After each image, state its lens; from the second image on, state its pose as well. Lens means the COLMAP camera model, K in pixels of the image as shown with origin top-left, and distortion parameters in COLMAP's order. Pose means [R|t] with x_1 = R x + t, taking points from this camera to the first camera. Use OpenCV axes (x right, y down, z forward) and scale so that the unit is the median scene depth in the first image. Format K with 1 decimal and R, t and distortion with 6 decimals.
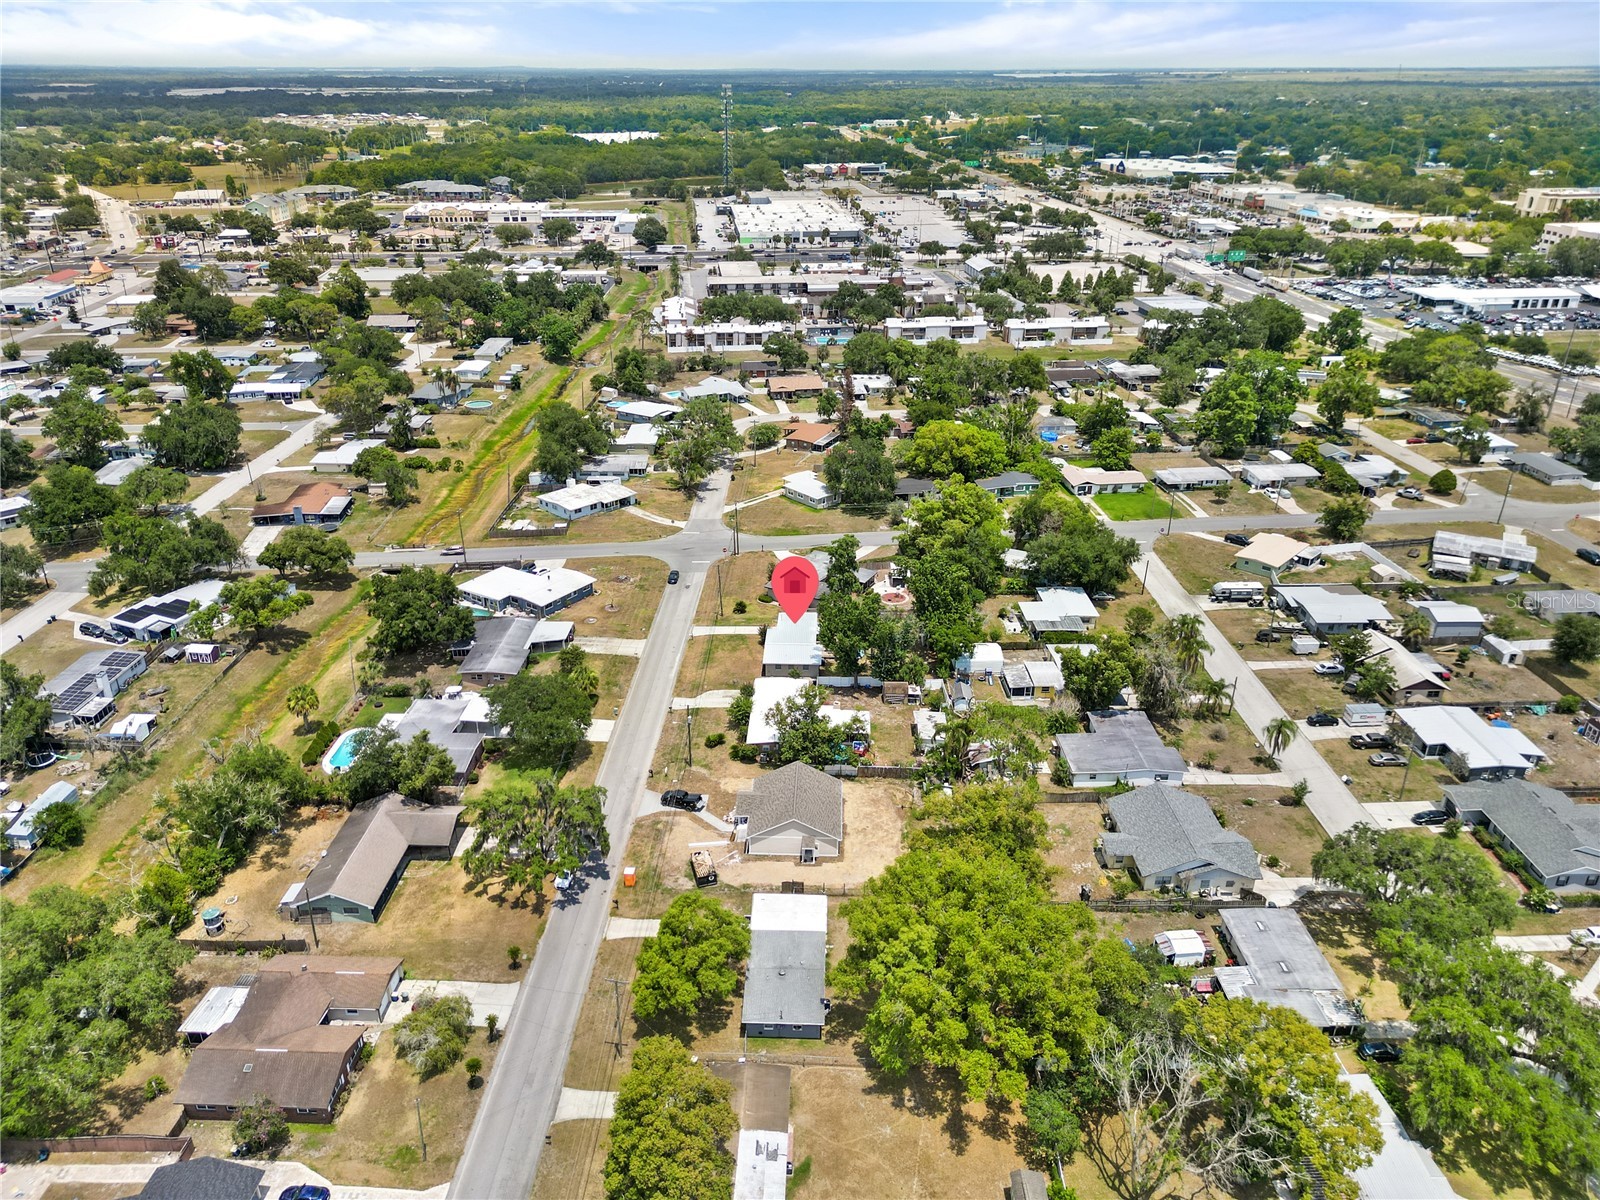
lens RADIAL K [[1143.1, 0, 800.0], [0, 1143.1, 600.0], [0, 0, 1]] dist [0.111638, -0.136539]
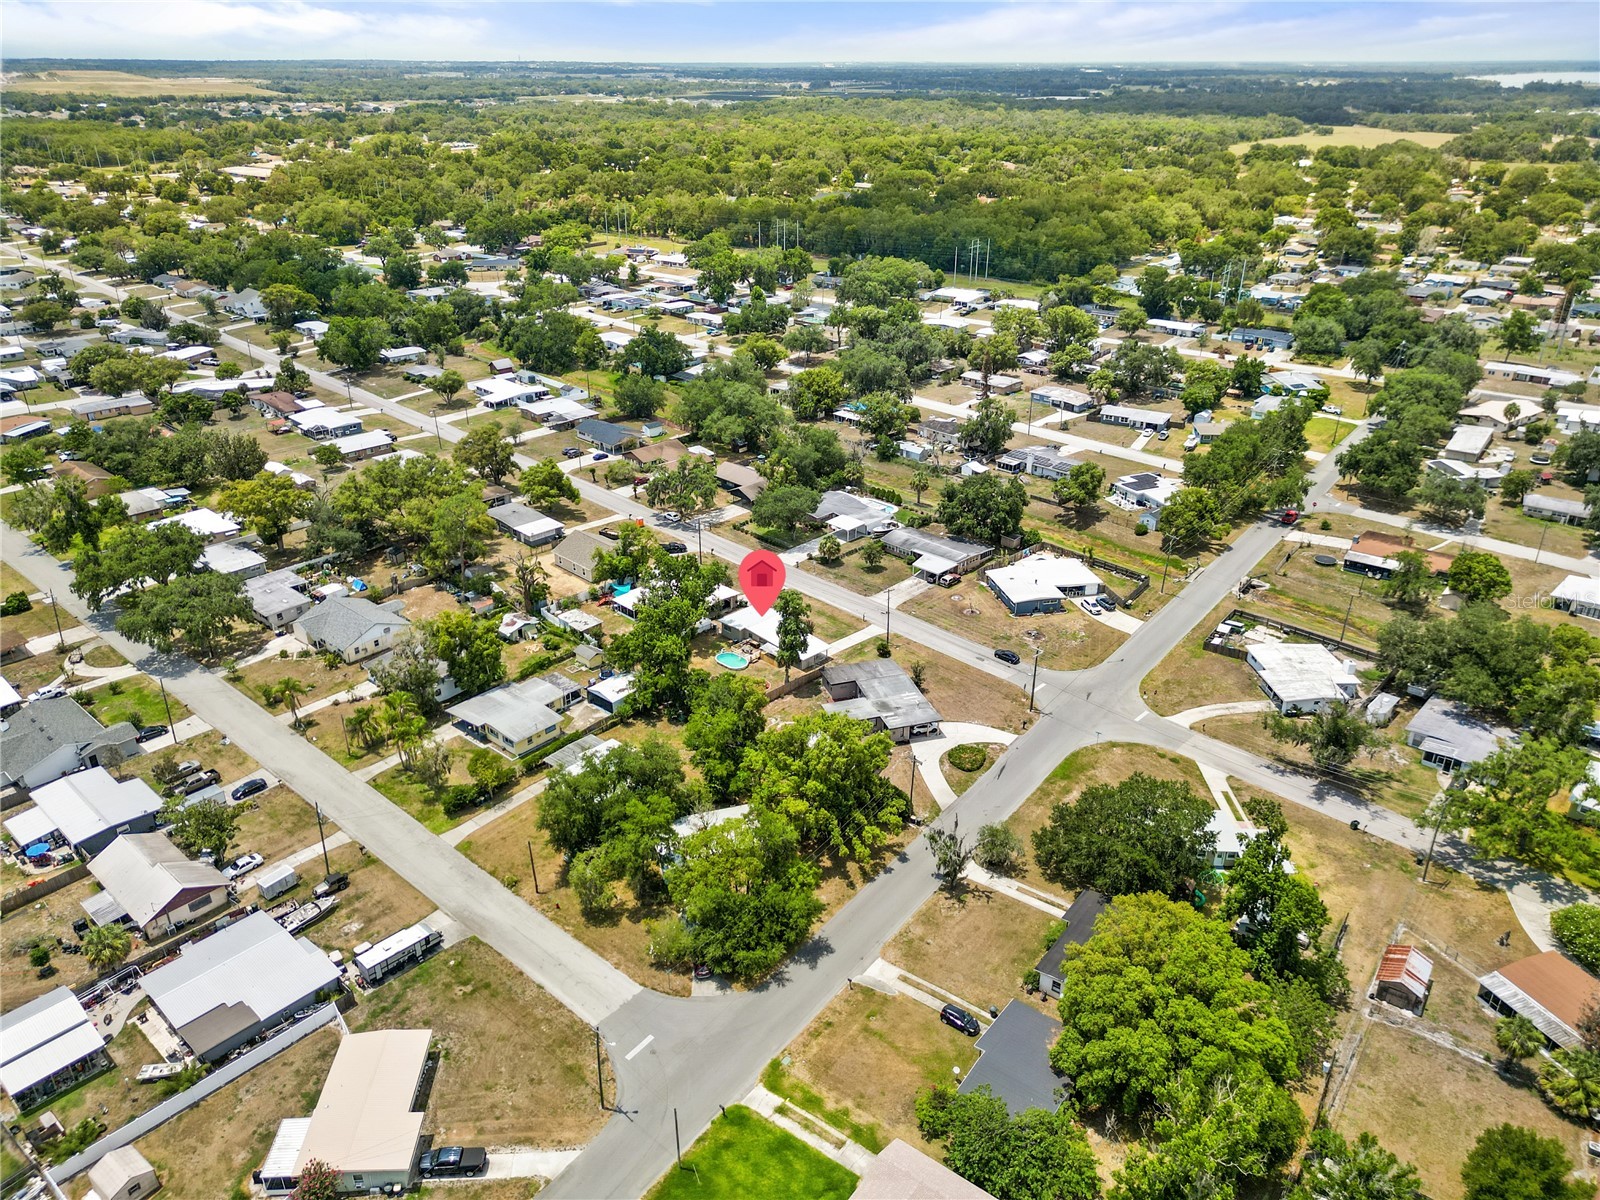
lens RADIAL K [[1121.3, 0, 800.0], [0, 1121.3, 600.0], [0, 0, 1]] dist [0.122907, -0.135824]
pose [[-0.685941, 0.311577, -0.657575, 0.482750], [-0.310924, 0.691532, 0.652004, -0.492343], [0.657884, 0.651692, -0.377474, 1.055347]]
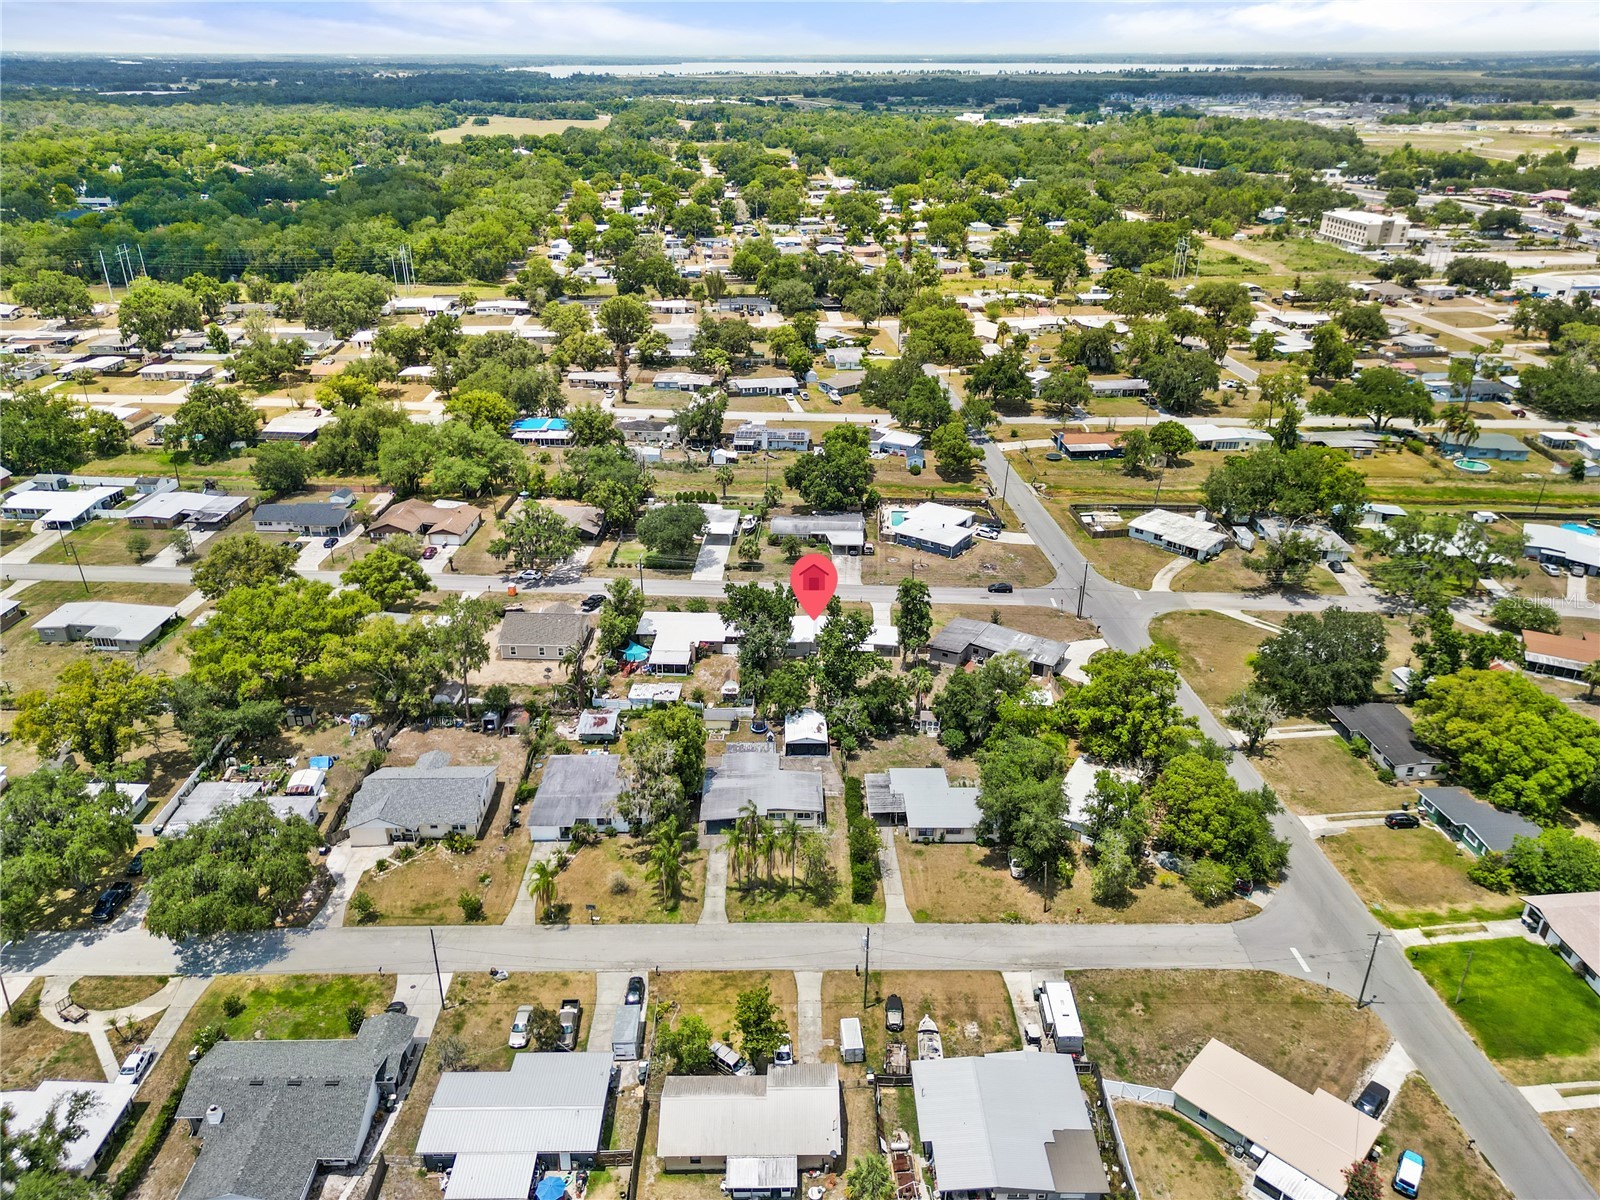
lens RADIAL K [[1121.3, 0, 800.0], [0, 1121.3, 600.0], [0, 0, 1]] dist [0.122907, -0.135824]
pose [[-0.023710, 0.434989, -0.900123, 0.671345], [-0.423431, 0.811257, 0.403198, -0.286935], [0.905618, 0.390700, 0.164953, 0.613498]]
